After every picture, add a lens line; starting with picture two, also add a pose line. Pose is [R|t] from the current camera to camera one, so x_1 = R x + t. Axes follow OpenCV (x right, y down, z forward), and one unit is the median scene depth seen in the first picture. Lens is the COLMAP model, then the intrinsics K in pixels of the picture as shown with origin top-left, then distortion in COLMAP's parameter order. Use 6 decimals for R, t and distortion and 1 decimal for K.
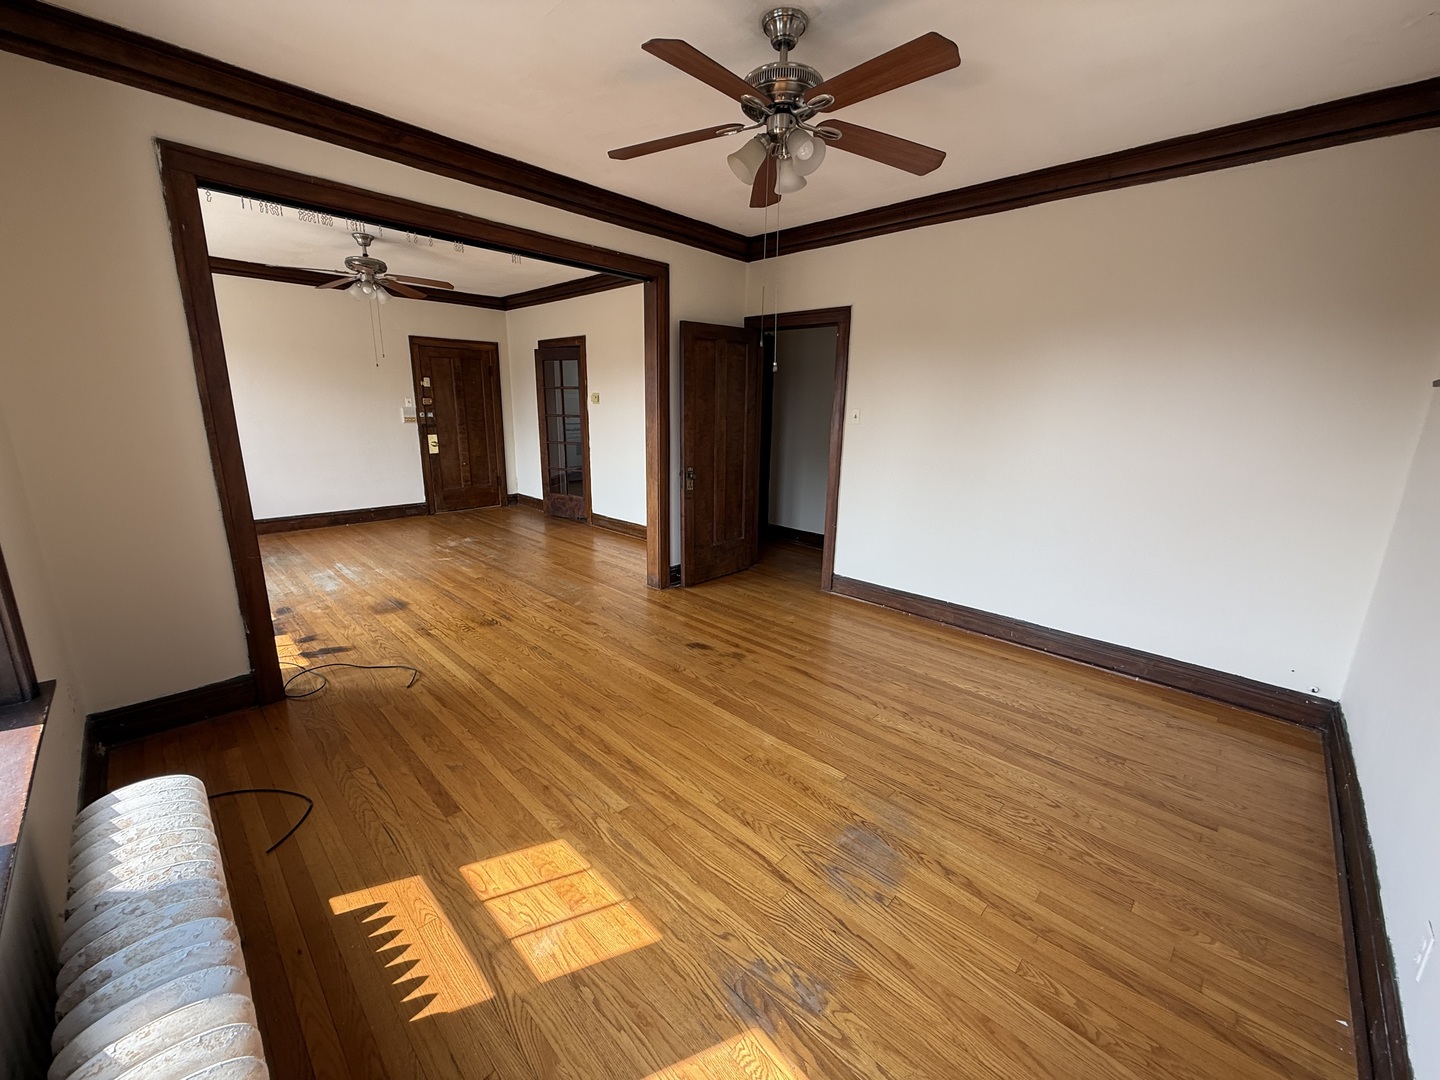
lens RADIAL K [[573.5, 0, 716.9], [0, 573.5, 539.4], [0, 0, 1]] dist [-0.000507, -0.000011]
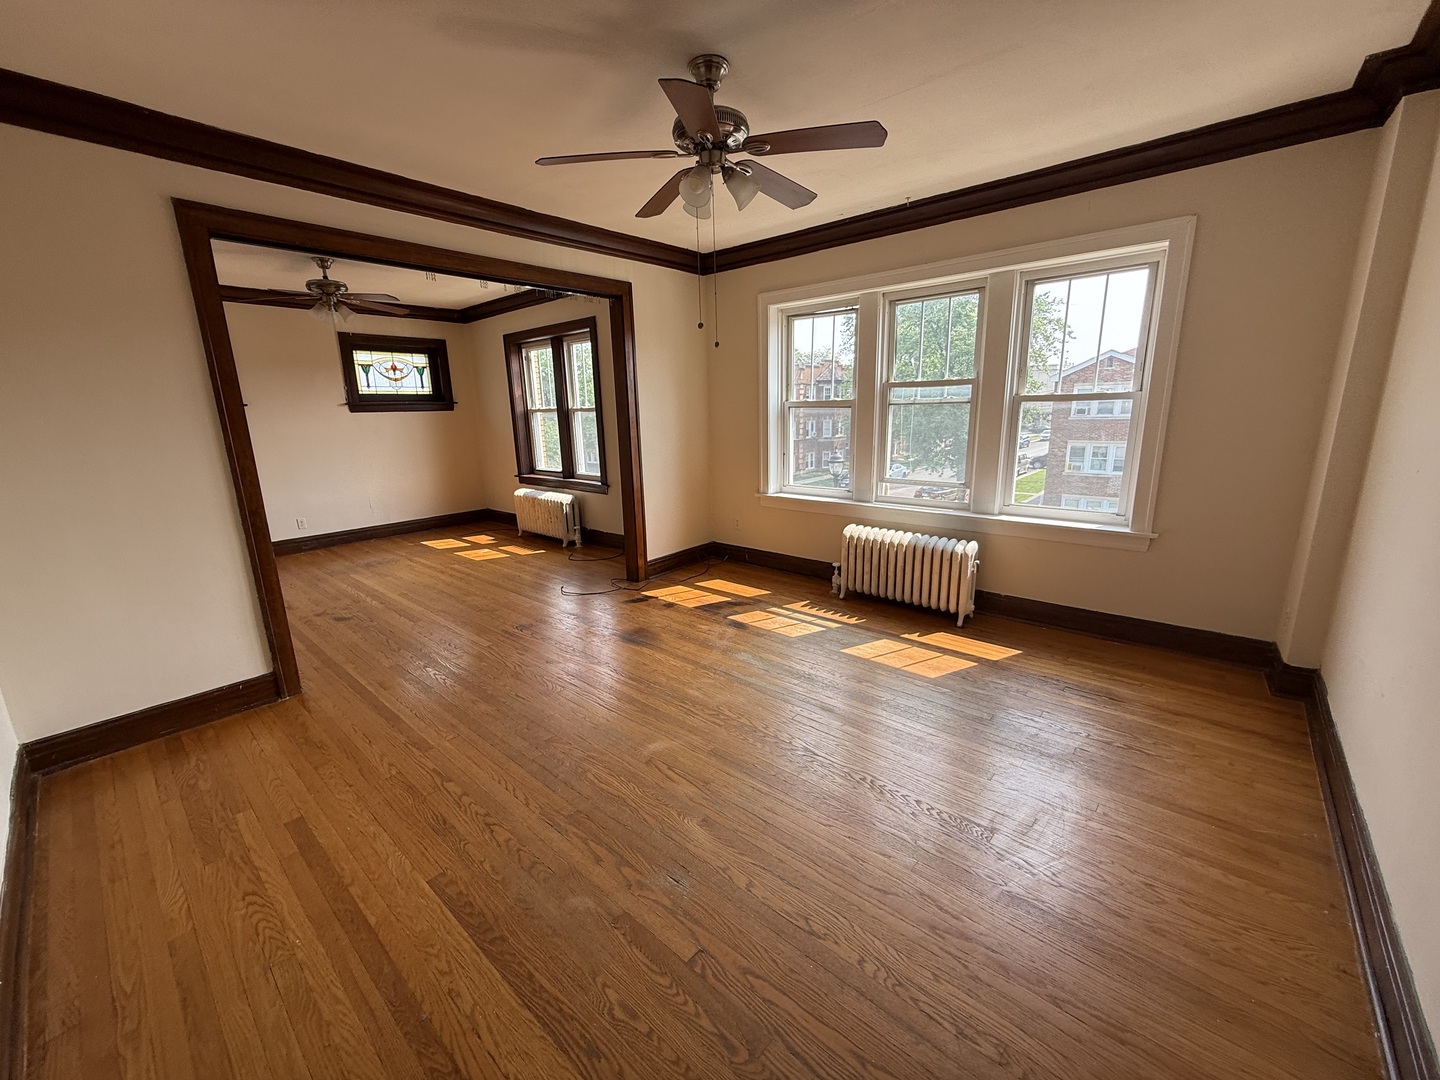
lens RADIAL K [[573.5, 0, 716.9], [0, 573.5, 539.4], [0, 0, 1]] dist [-0.000507, -0.000011]
pose [[-0.998681, 0.017744, -0.048177, -0.549068], [-0.005716, 0.894117, 0.447797, -0.363947], [0.051022, 0.447481, -0.892837, 1.473476]]
